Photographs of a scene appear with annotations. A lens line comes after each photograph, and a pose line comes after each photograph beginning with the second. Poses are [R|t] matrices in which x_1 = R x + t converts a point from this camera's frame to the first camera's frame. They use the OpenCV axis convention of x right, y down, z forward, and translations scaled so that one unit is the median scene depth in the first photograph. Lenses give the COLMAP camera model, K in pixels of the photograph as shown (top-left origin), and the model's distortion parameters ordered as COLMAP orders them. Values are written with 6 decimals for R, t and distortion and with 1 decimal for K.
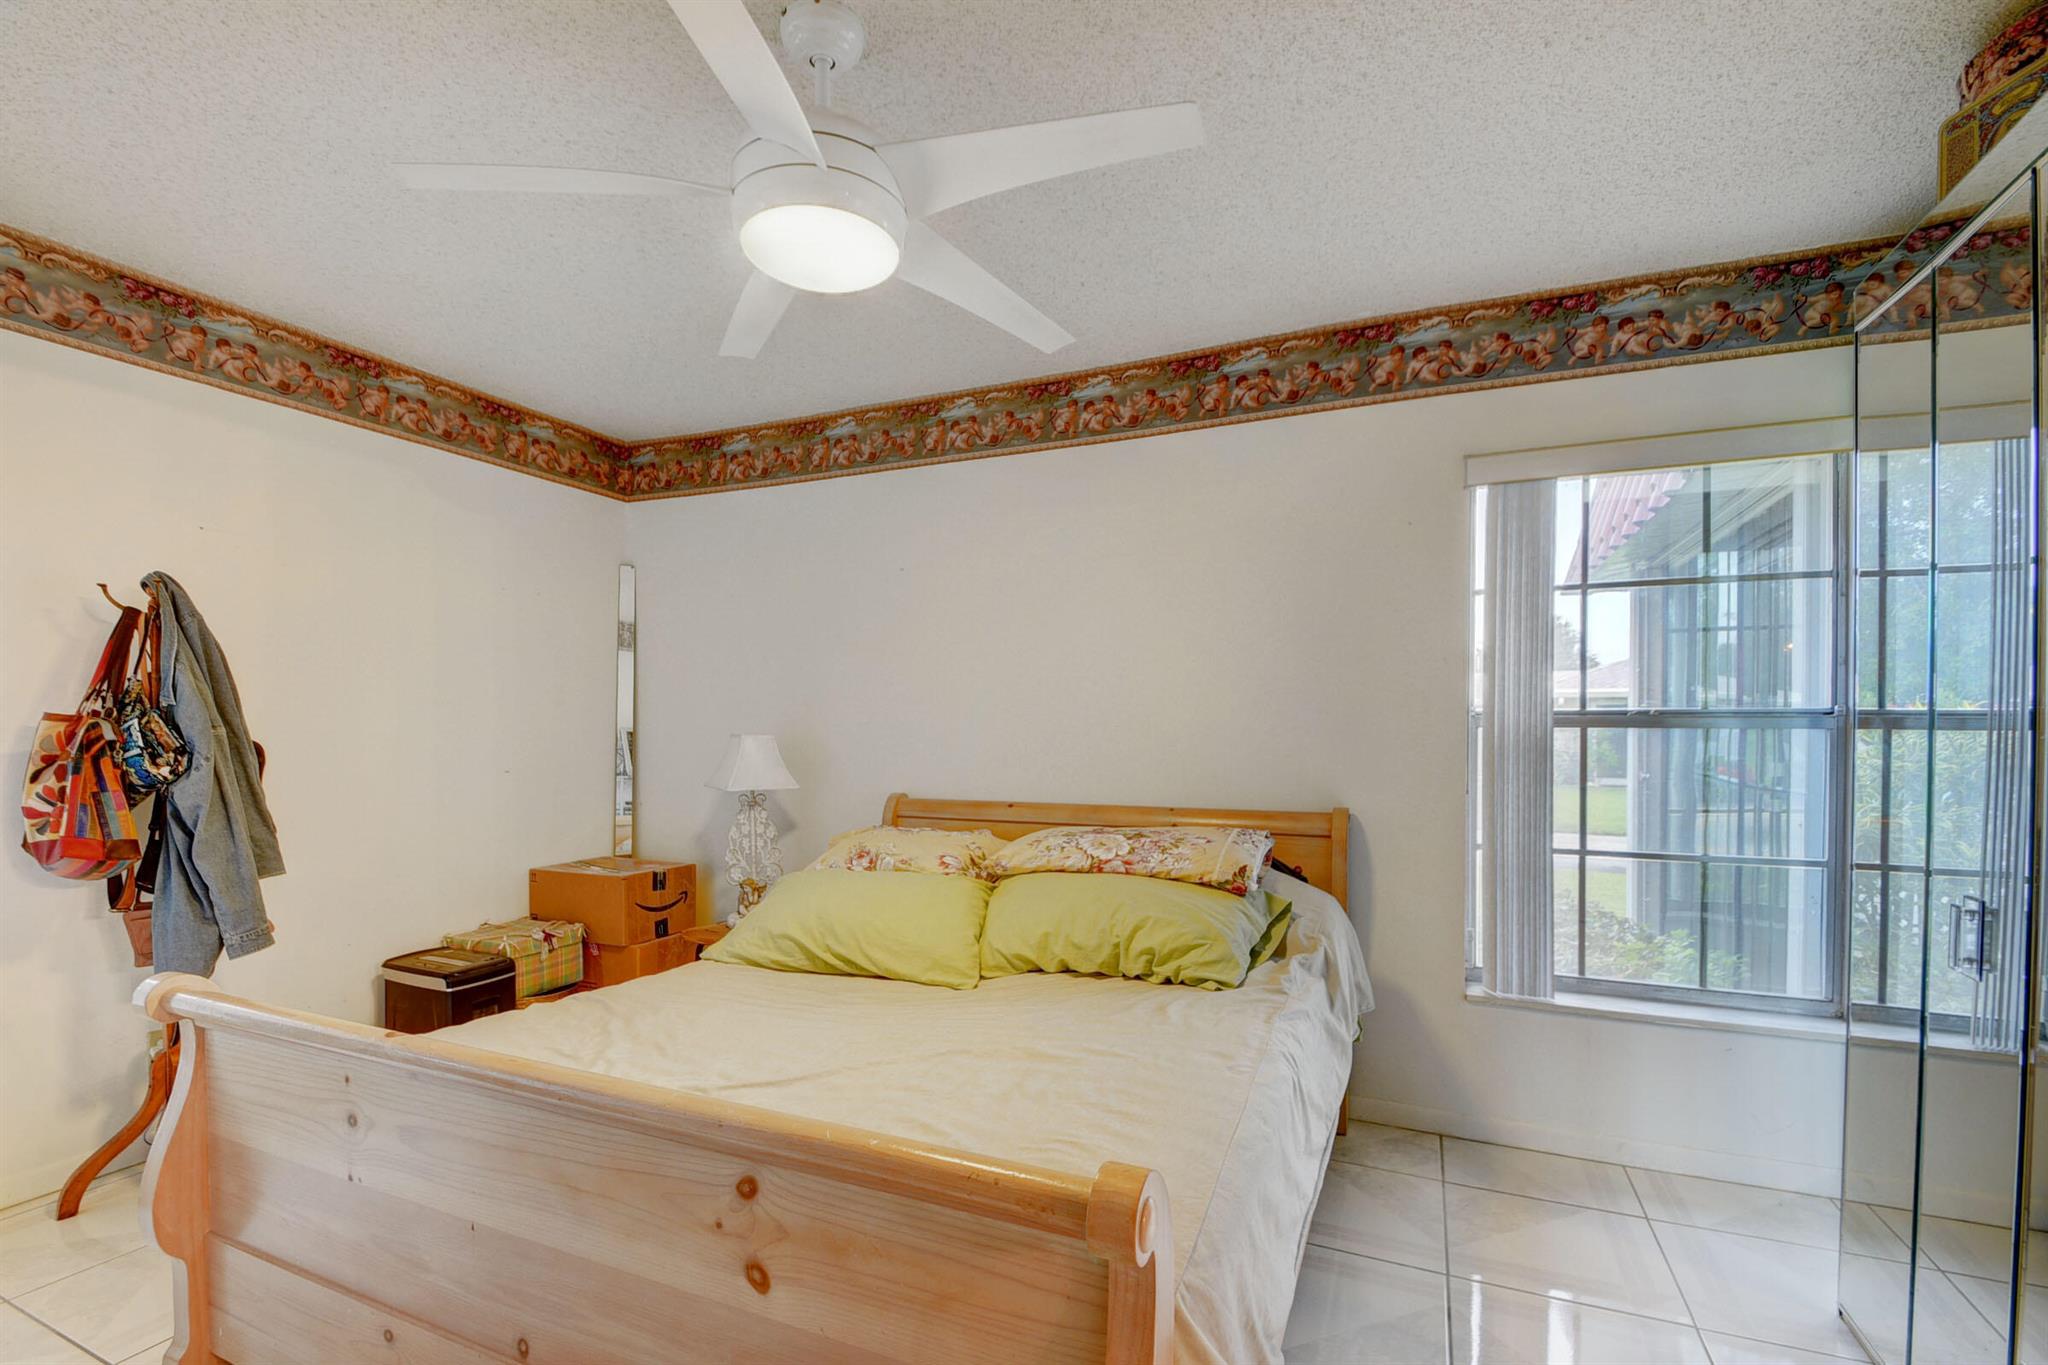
lens RADIAL K [[895.3, 0, 1026.0], [0, 895.3, 741.5], [0, 0, 1]] dist [-0.002756, -0.010679]
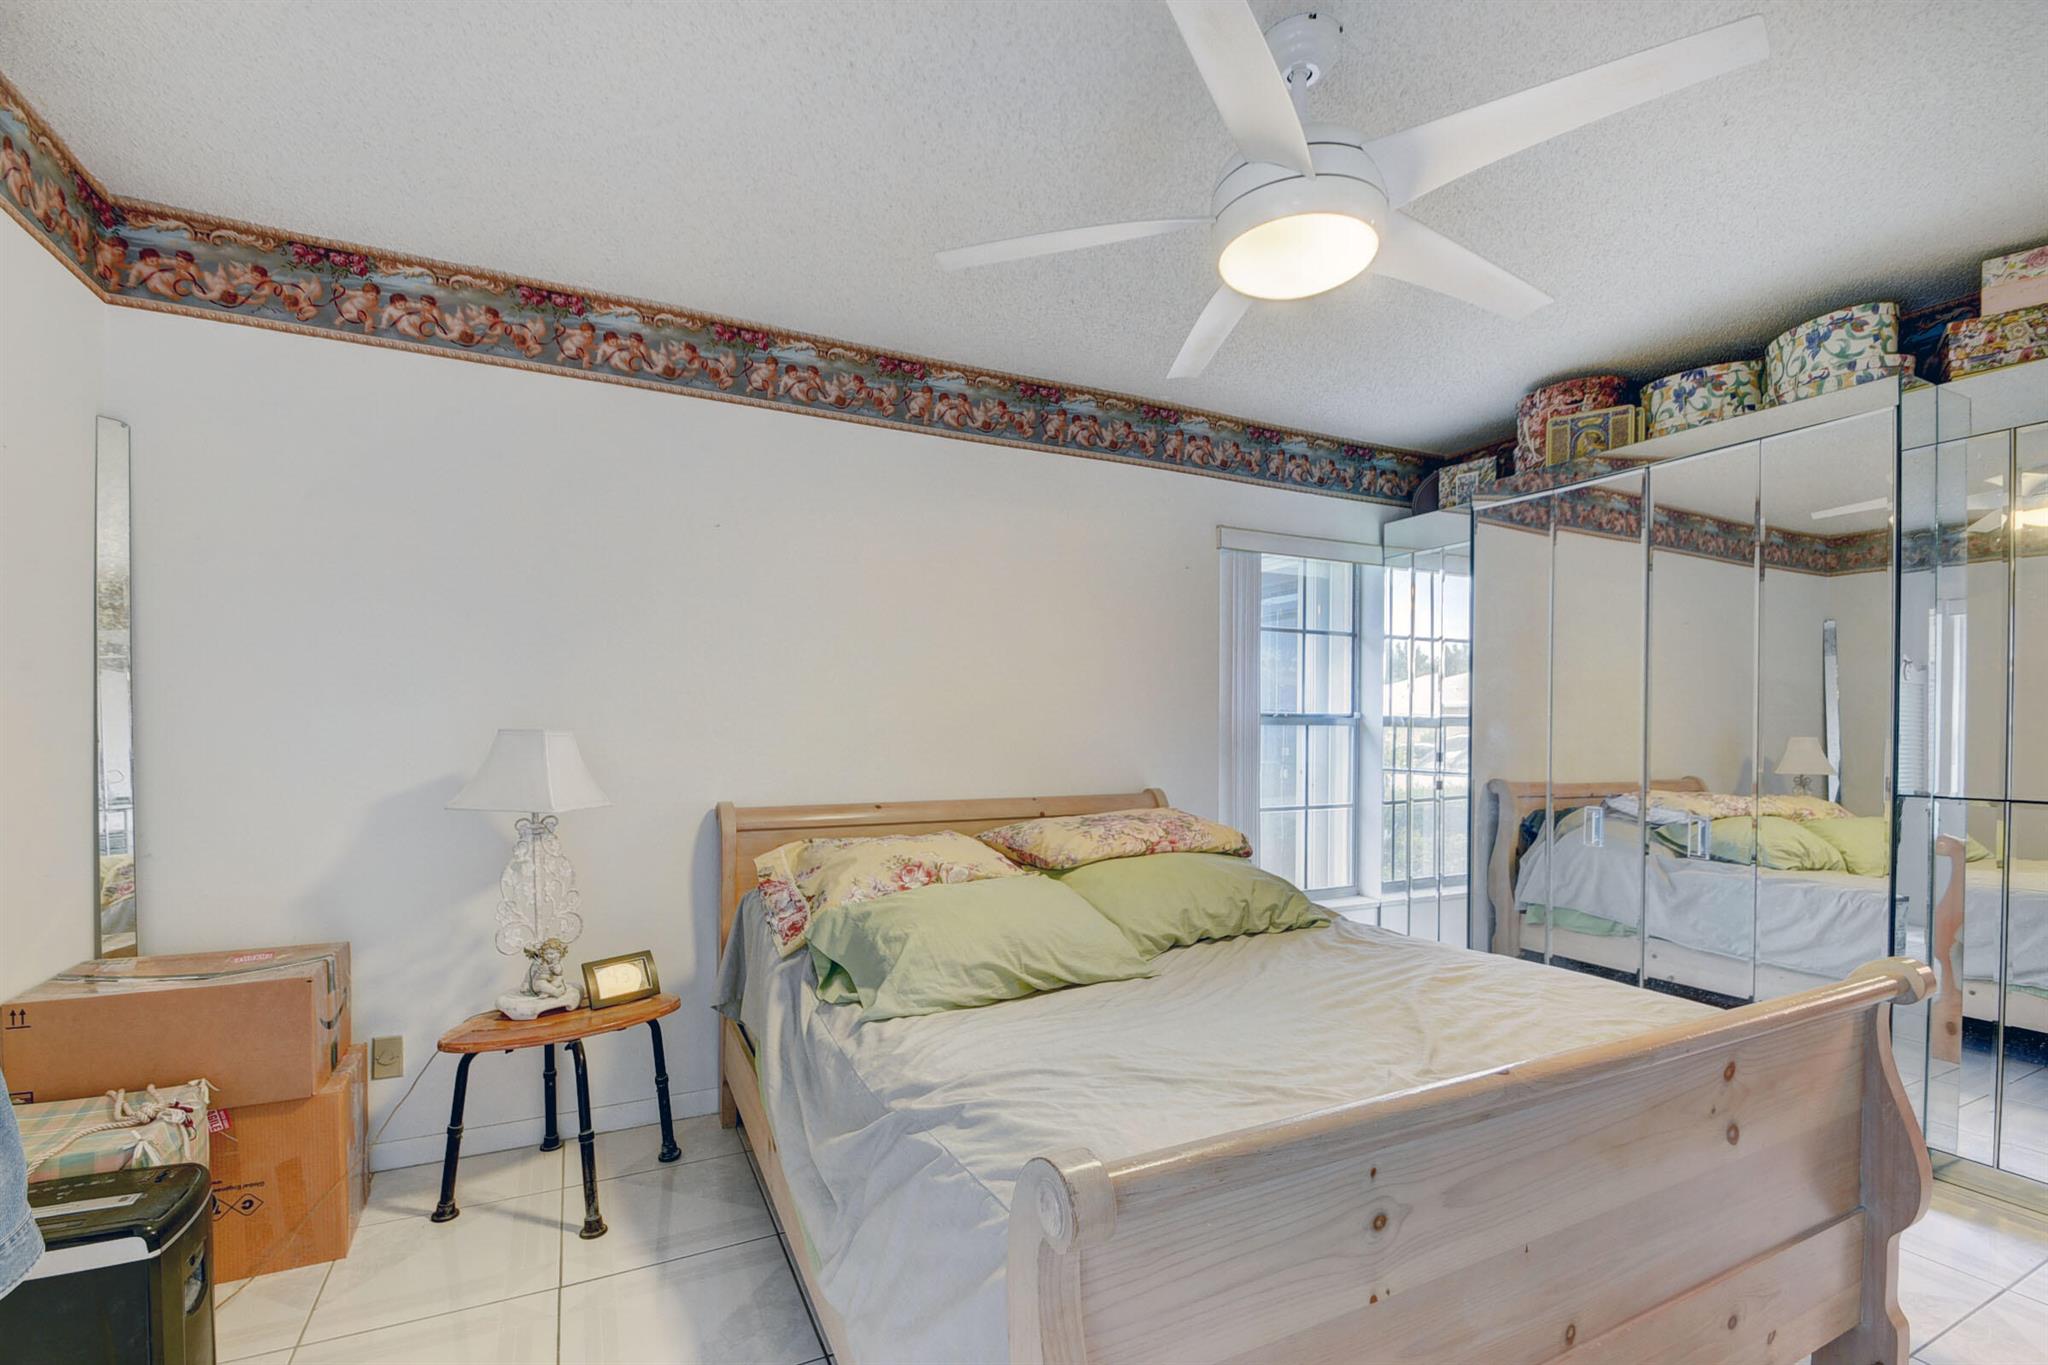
lens RADIAL K [[901.3, 0, 1016.6], [0, 901.3, 731.5], [0, 0, 1]] dist [-0.001675, 0.014725]
pose [[0.646386, -0.004434, 0.762998, -0.591639], [0.003987, 0.999989, 0.002433, -0.006507], [-0.763000, 0.001470, 0.646396, 0.268953]]
